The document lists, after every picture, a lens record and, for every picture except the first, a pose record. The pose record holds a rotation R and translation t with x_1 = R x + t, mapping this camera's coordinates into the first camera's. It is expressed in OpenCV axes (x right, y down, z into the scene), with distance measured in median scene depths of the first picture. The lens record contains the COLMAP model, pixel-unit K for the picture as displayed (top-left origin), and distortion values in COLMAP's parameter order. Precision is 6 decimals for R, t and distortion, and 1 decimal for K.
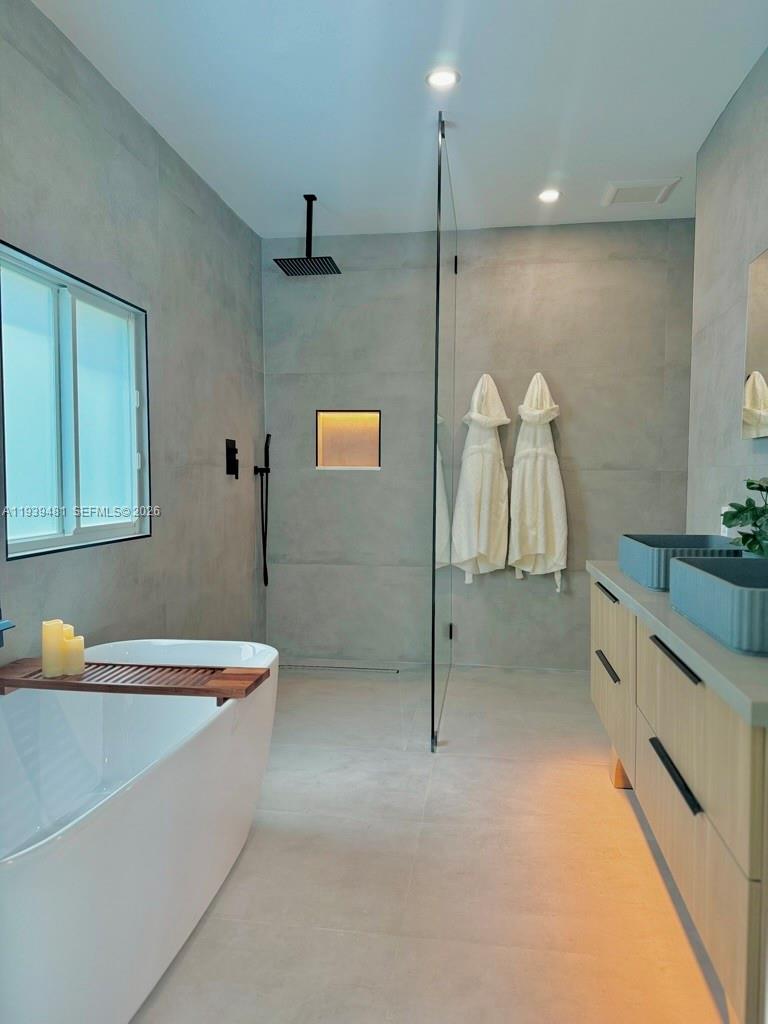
lens RADIAL K [[711.8, 0, 384.0], [0, 711.8, 512.0], [0, 0, 1]] dist [0.050729, -0.002222]
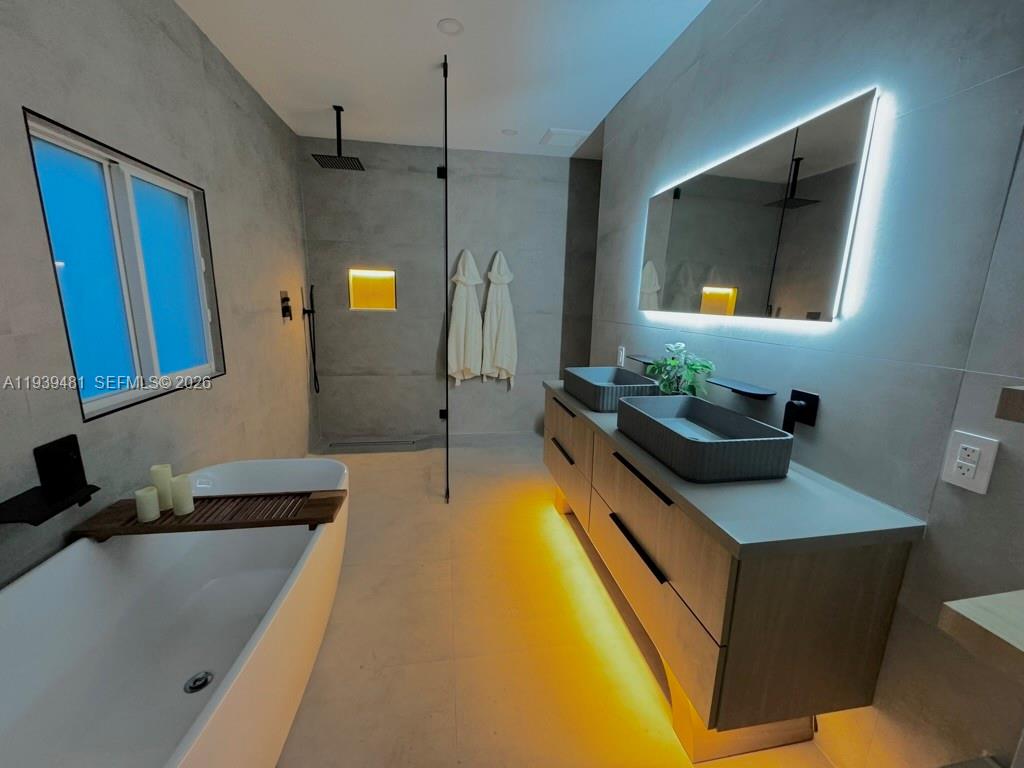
lens RADIAL K [[412.4, 0, 513.5], [0, 412.4, 377.6], [0, 0, 1]] dist [-0.000308, 0.010742]
pose [[0.950875, -0.040716, 0.306887, -0.048217], [-0.003774, 0.989715, 0.143004, -0.052985], [-0.309553, -0.137137, 0.940941, 0.106901]]
